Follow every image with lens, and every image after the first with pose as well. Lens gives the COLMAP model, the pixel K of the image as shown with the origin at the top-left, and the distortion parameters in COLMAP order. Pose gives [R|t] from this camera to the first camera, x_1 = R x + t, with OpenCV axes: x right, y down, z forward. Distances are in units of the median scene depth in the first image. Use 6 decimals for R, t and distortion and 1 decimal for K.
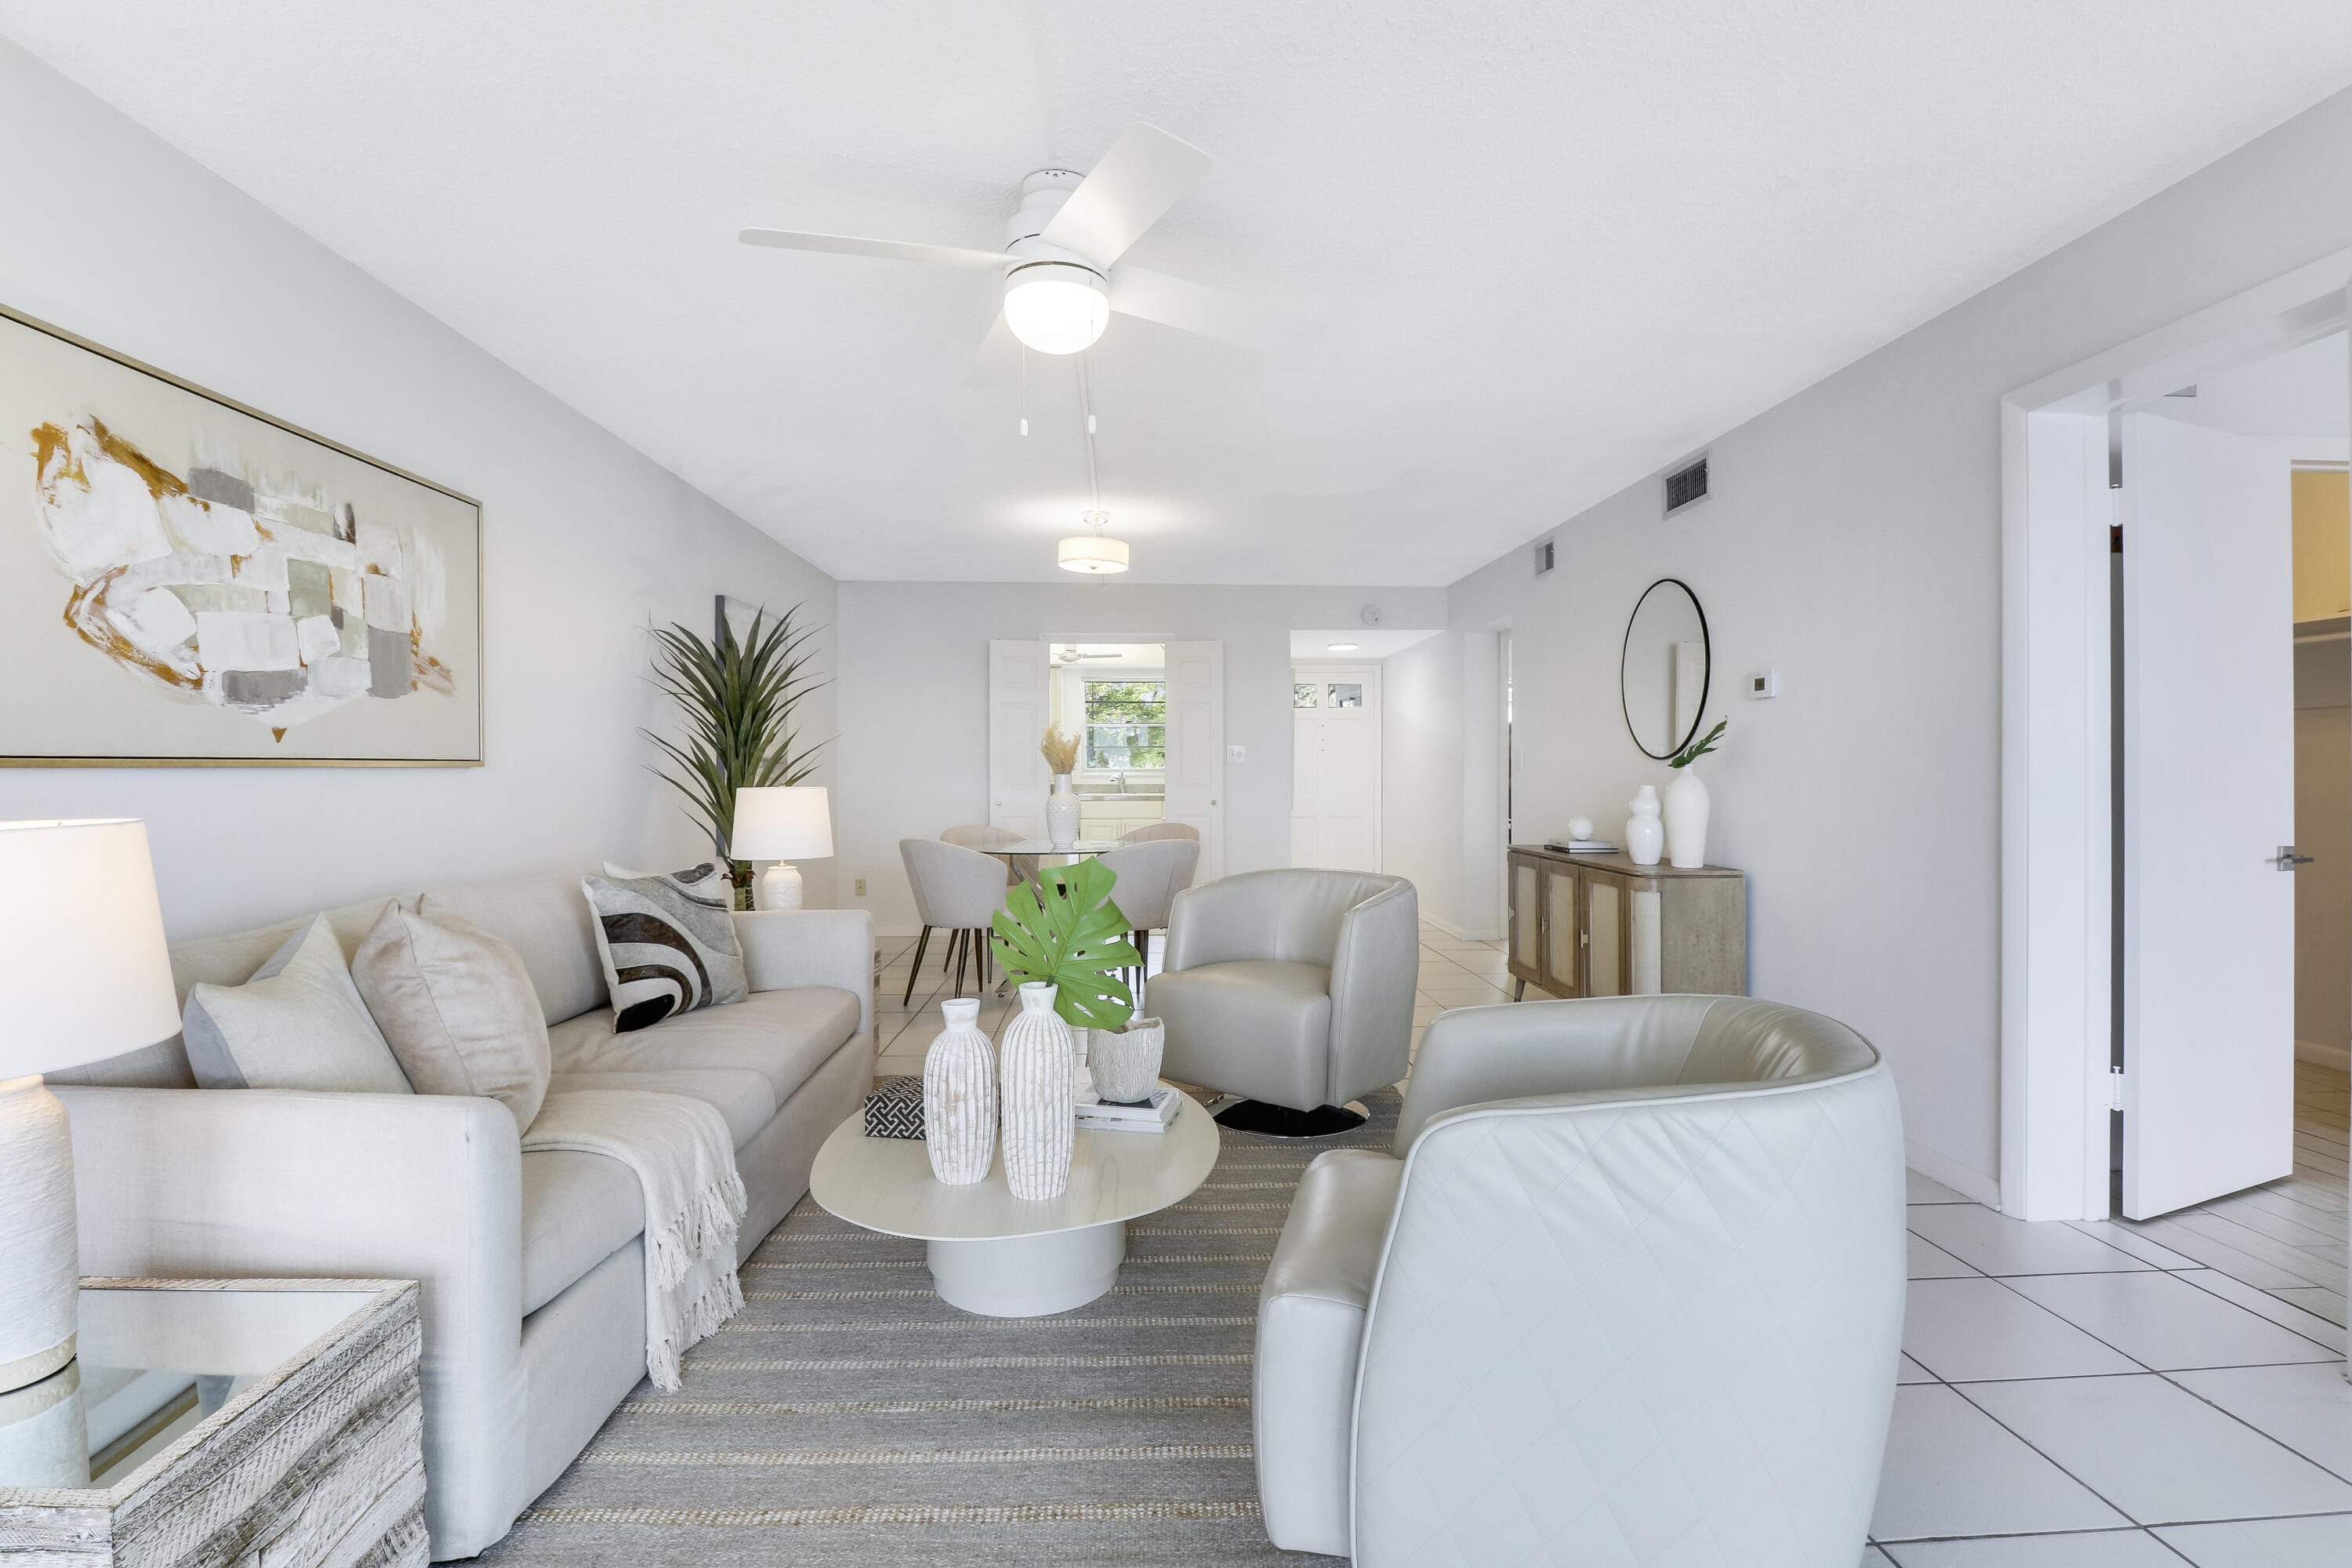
lens RADIAL K [[1131.7, 0, 1159.6], [0, 1131.7, 784.3], [0, 0, 1]] dist [-0.015364, -0.006120]
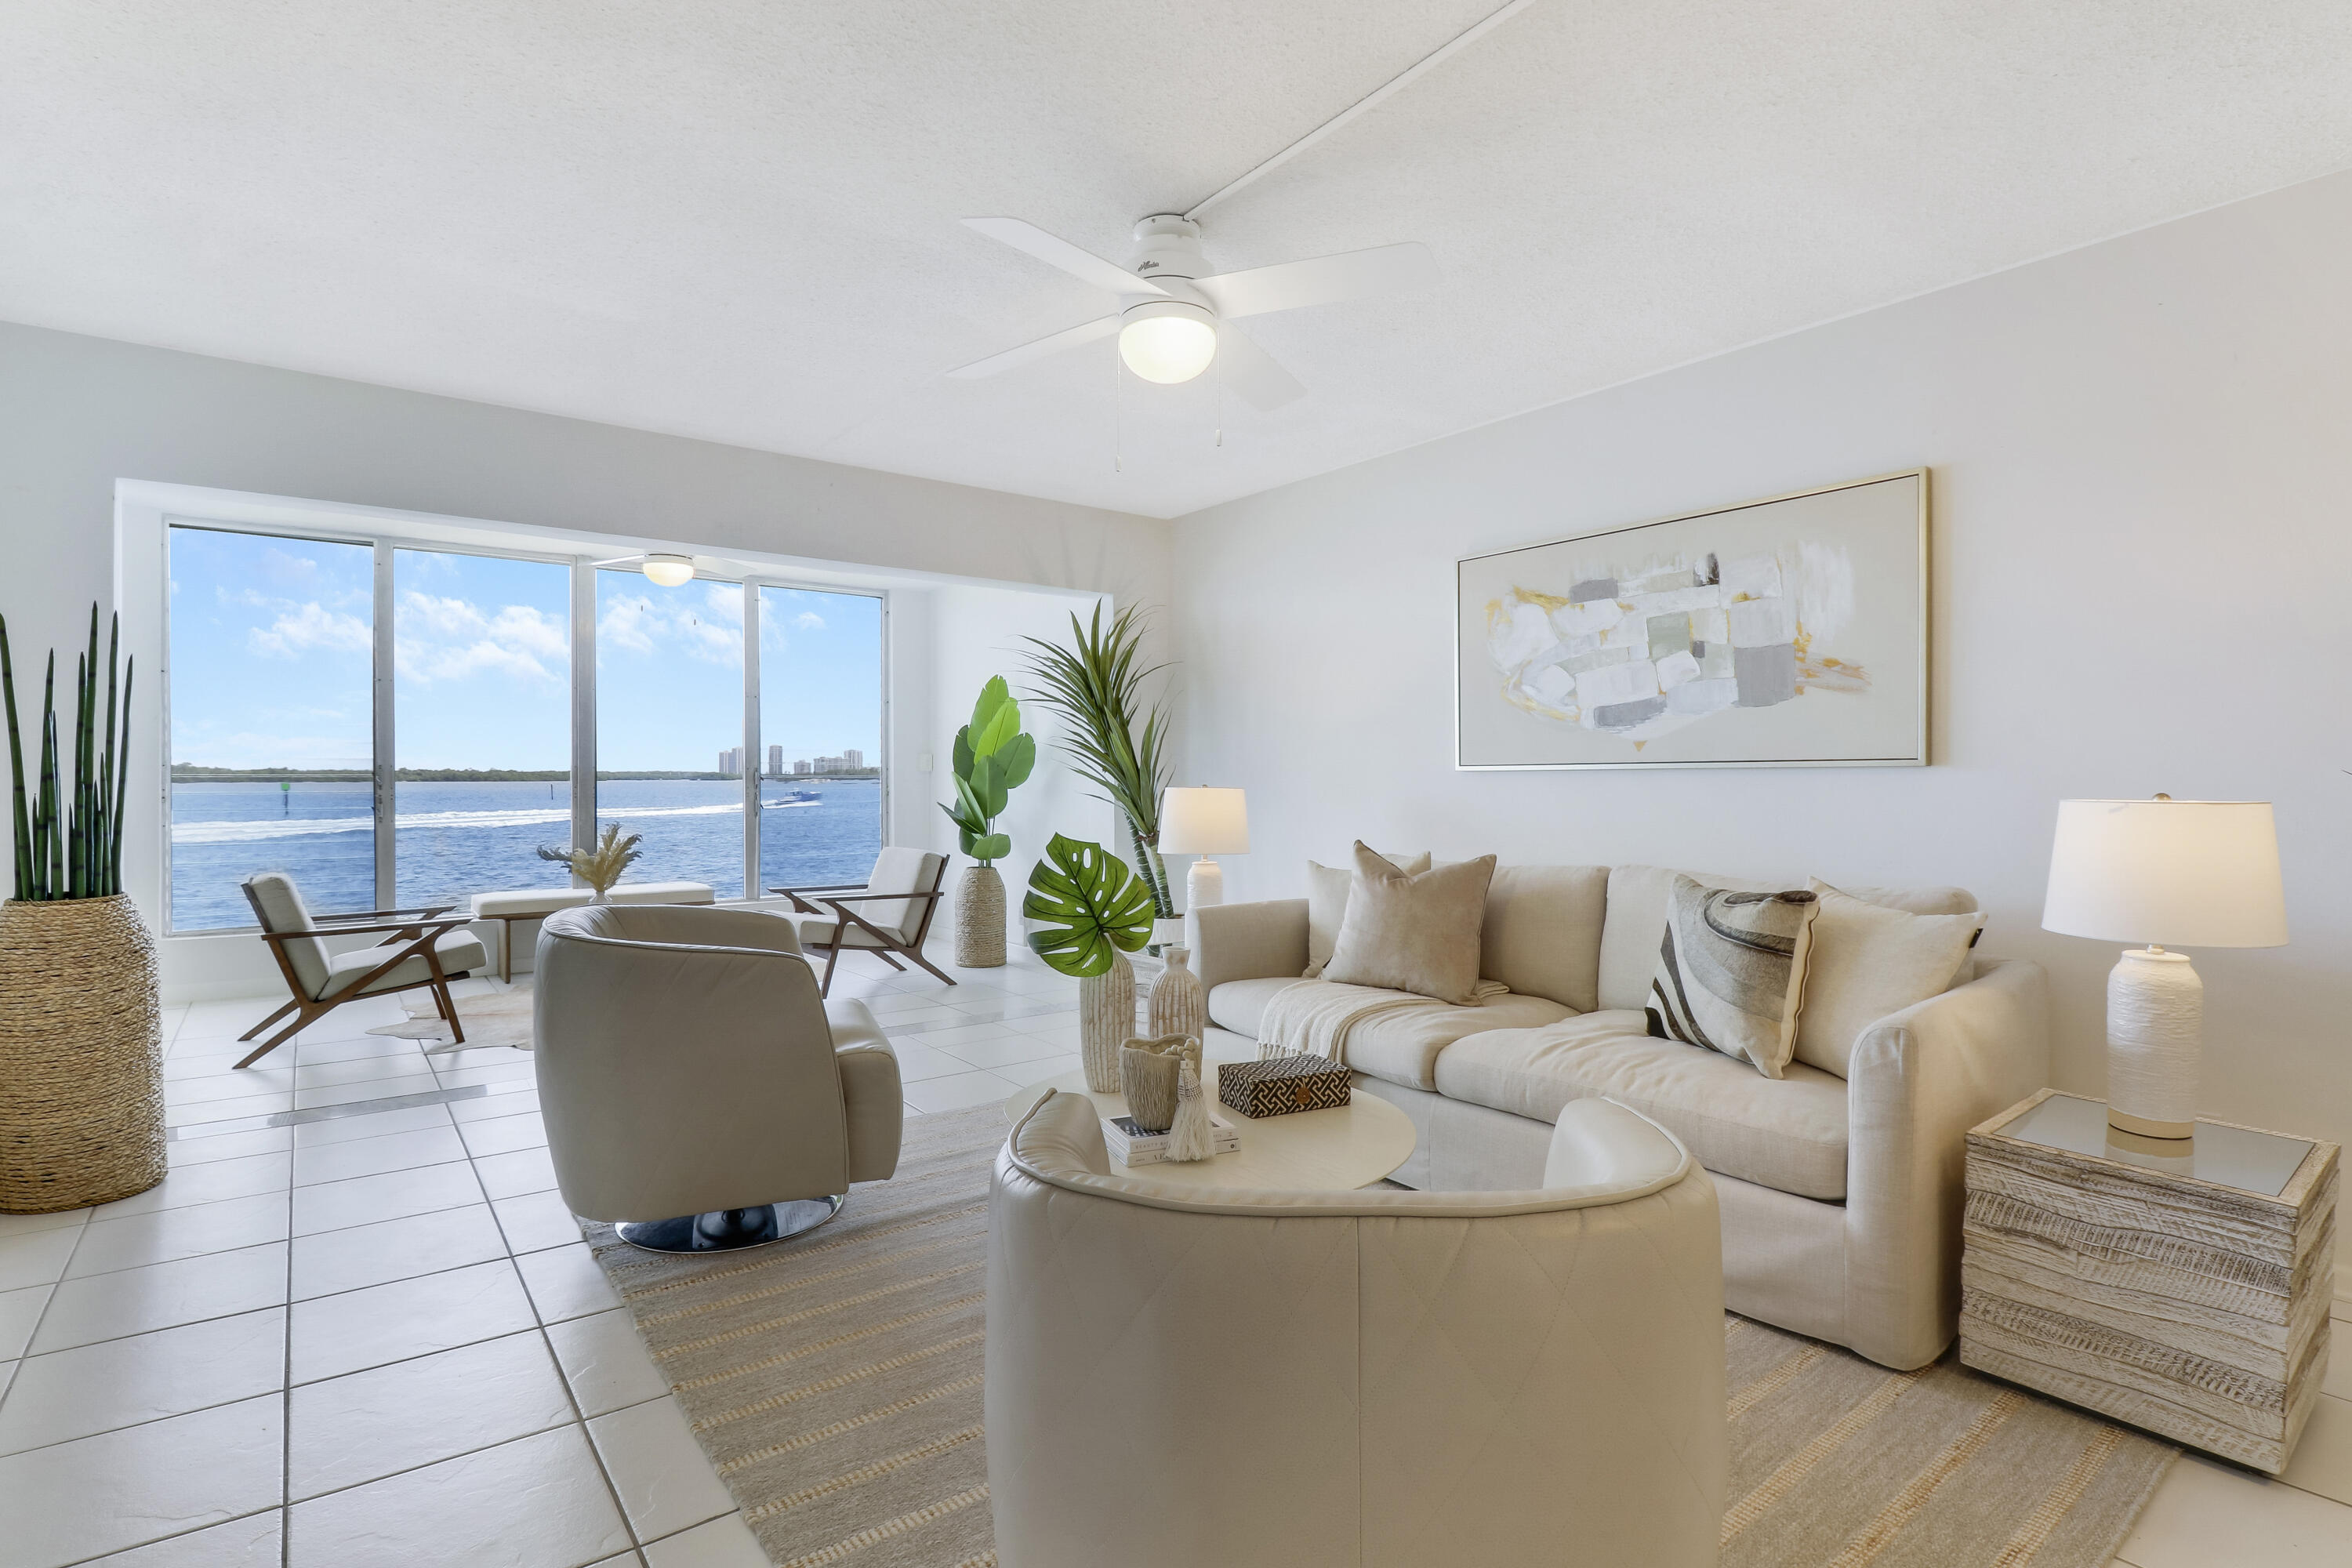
lens RADIAL K [[1131.7, 0, 1172.9], [0, 1131.7, 789.8], [0, 0, 1]] dist [-0.015364, -0.006120]
pose [[-0.813080, 0.008632, -0.582088, 0.521562], [-0.005602, 0.999728, 0.022651, -0.018242], [0.582125, 0.021678, -0.812811, 1.824124]]
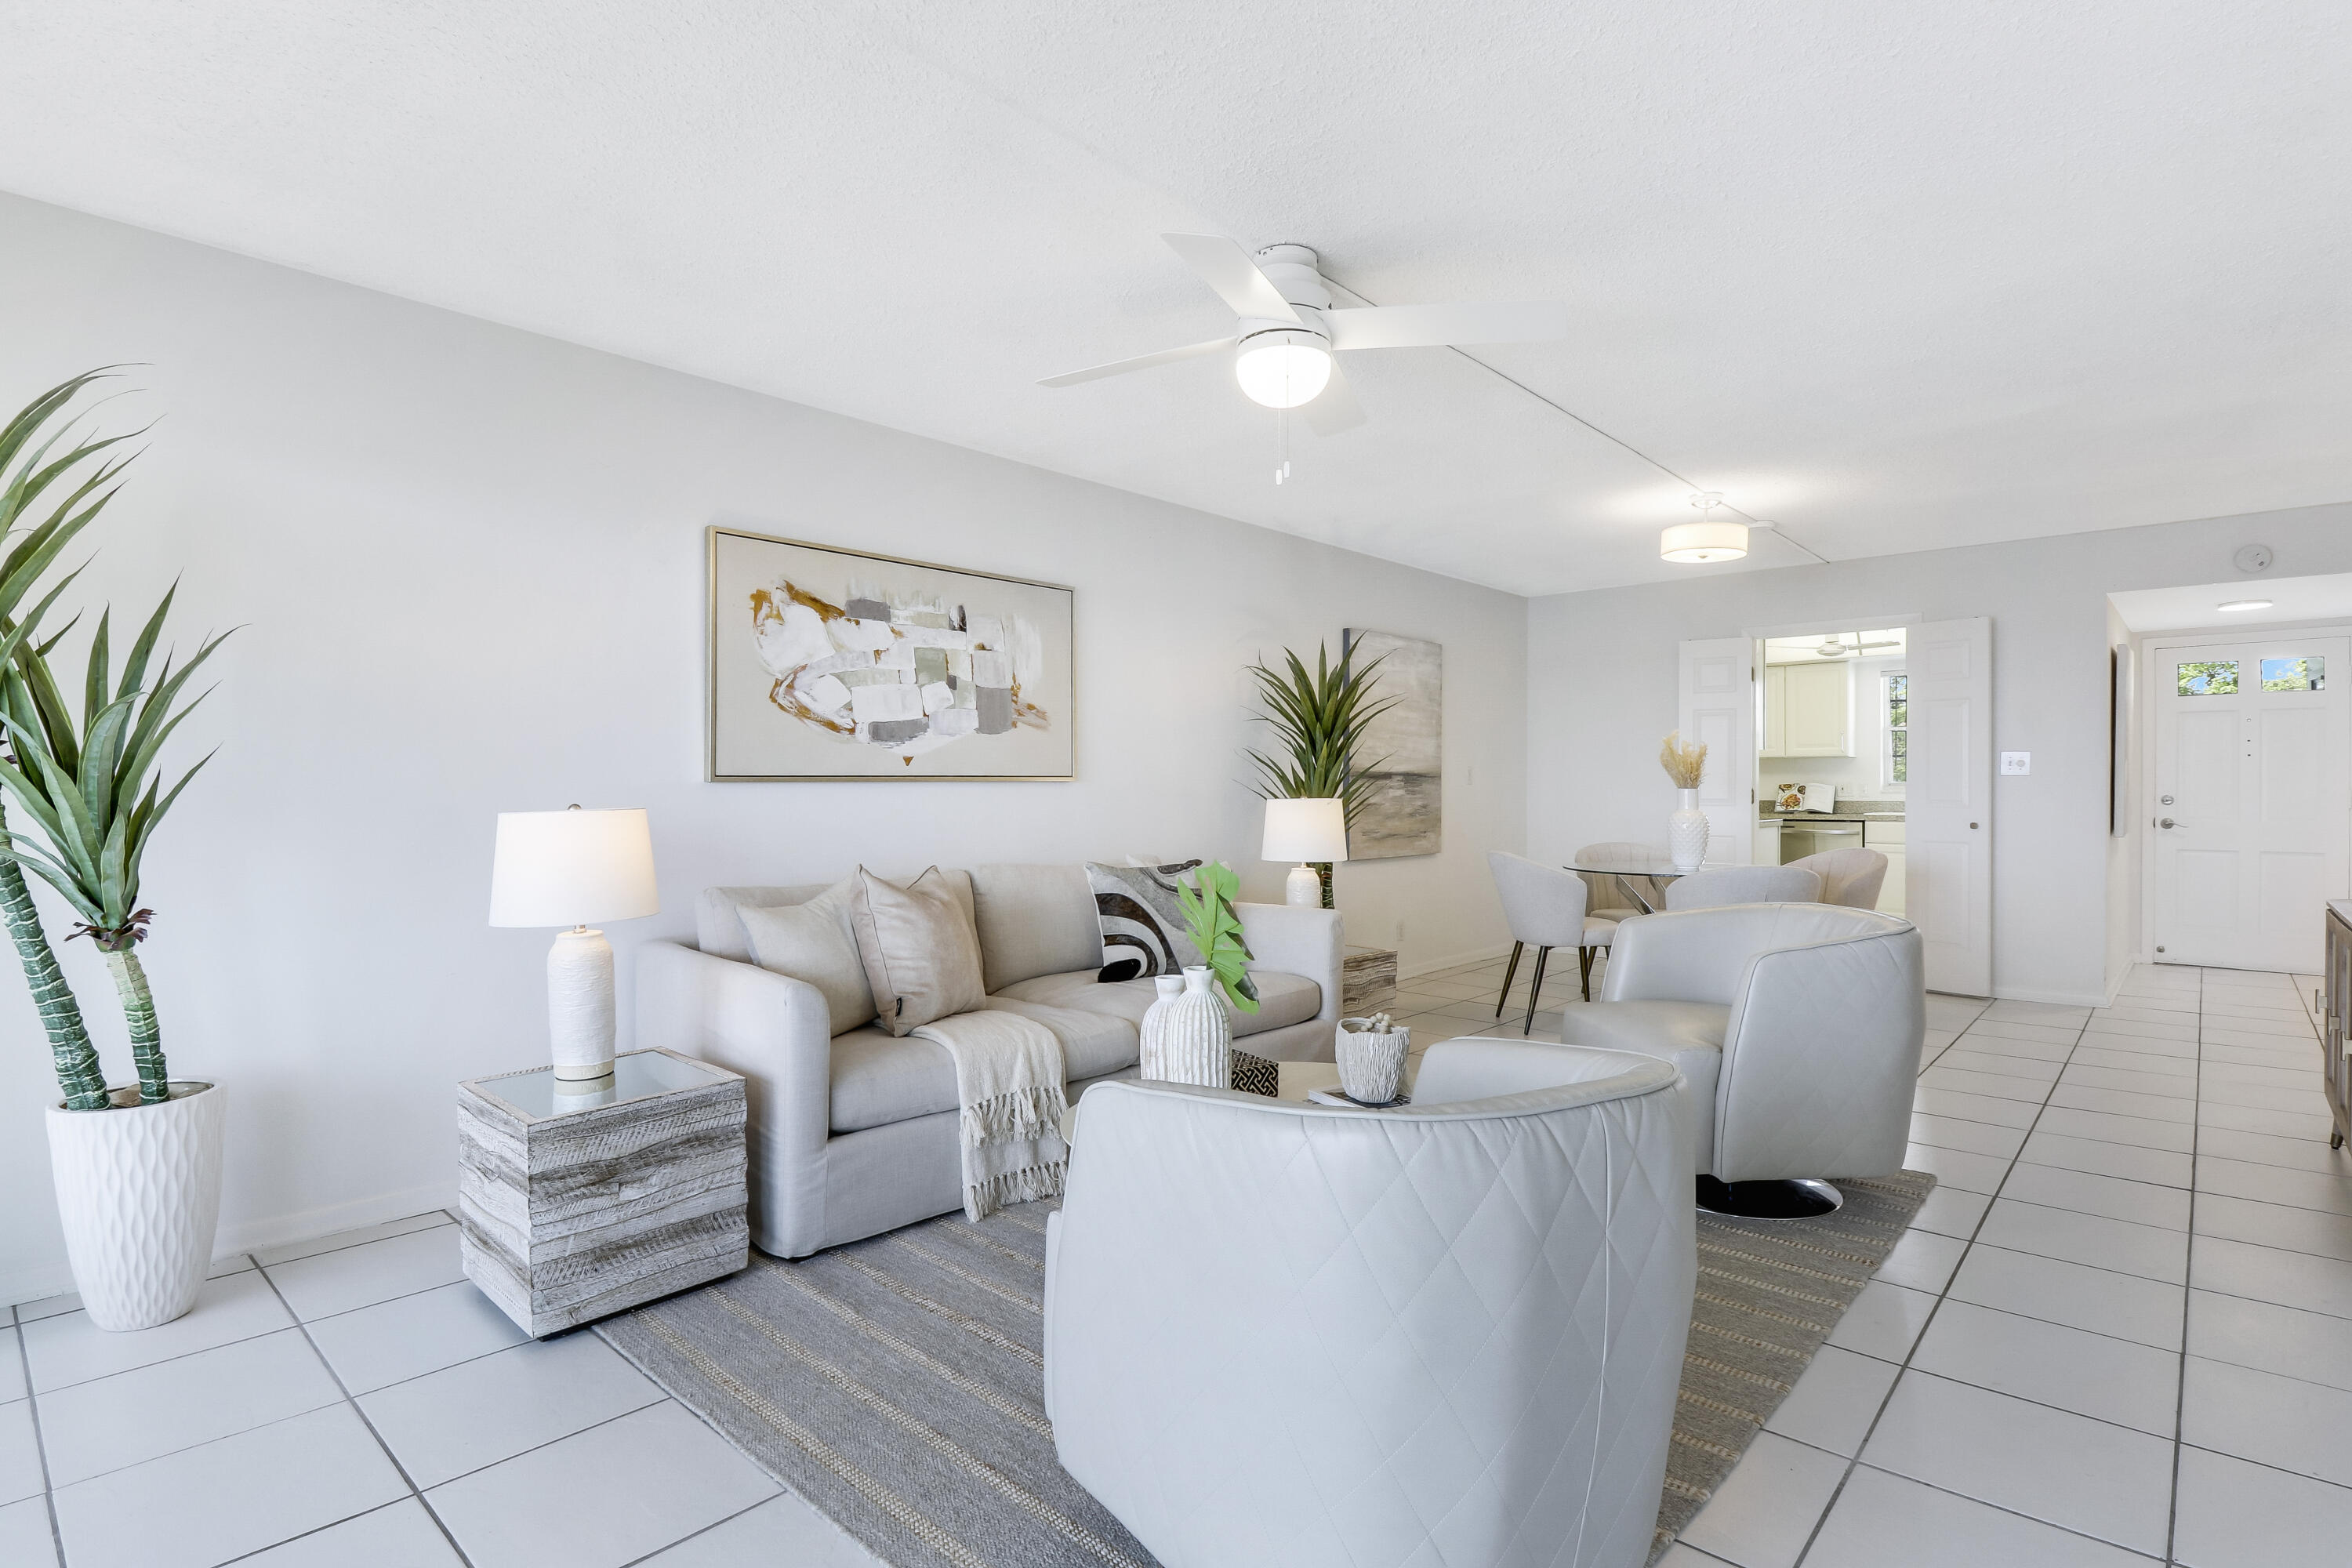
lens RADIAL K [[1131.7, 0, 1133.6], [0, 1131.7, 798.7], [0, 0, 1]] dist [-0.015364, -0.006120]
pose [[0.706020, 0.008084, -0.708146, 0.558523], [-0.008053, 0.999962, 0.003387, 0.000483], [0.708146, 0.003311, 0.706058, 0.107410]]
